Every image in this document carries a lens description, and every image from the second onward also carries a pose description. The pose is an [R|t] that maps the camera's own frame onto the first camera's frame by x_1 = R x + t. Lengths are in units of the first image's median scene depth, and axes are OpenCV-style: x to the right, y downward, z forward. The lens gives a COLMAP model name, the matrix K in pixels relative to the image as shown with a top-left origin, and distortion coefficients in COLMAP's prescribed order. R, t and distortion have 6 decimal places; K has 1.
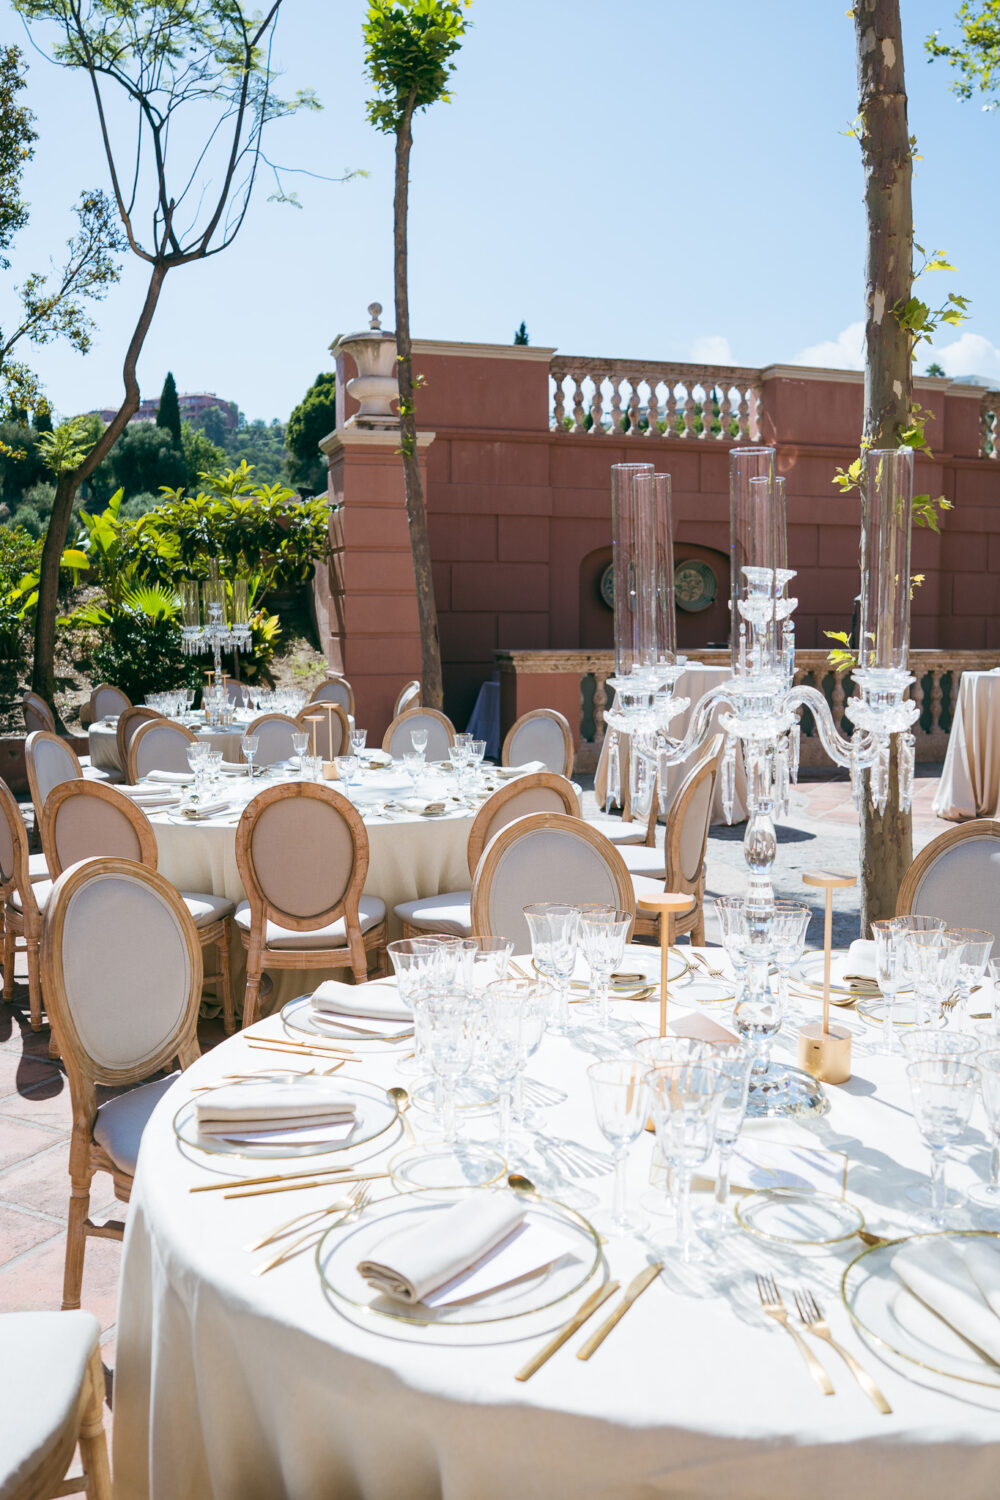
lens RADIAL K [[1081.1, 0, 500.0], [0, 1081.1, 750.0], [0, 0, 1]] dist [-0.001790, -0.002228]
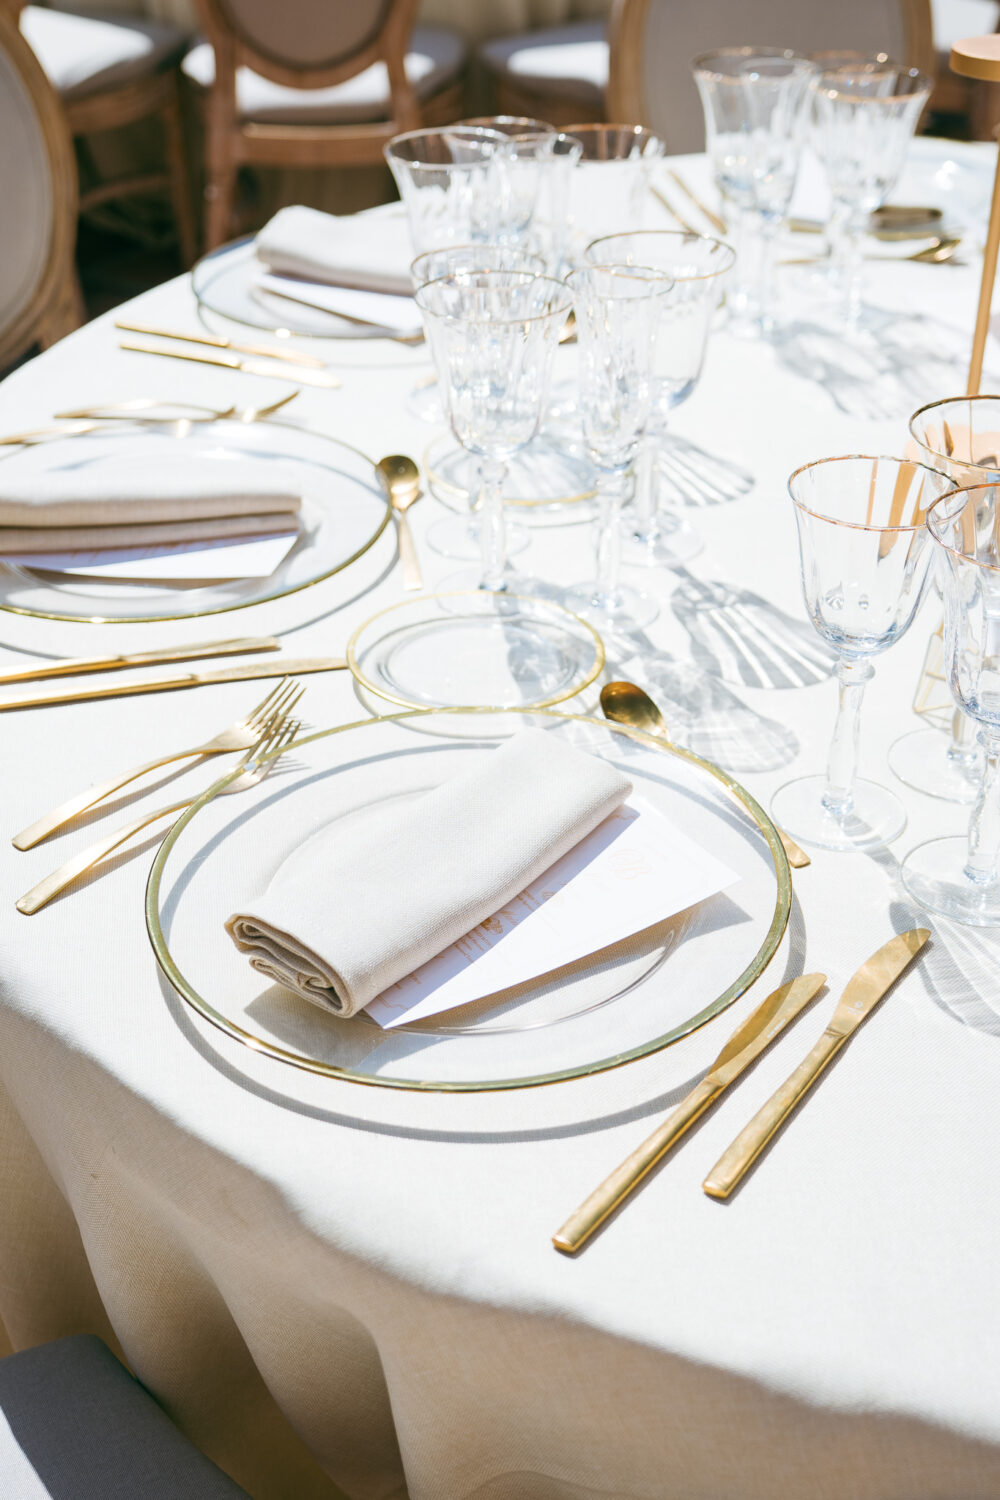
lens RADIAL K [[1940.3, 0, 500.0], [0, 1940.3, 750.0], [0, 0, 1]] dist [-0.014483, 0.033888]
pose [[0.996392, 0.039533, -0.075099, 0.023502], [0.000581, 0.881684, 0.471840, 0.027351], [0.084867, -0.470181, 0.878480, 0.228841]]
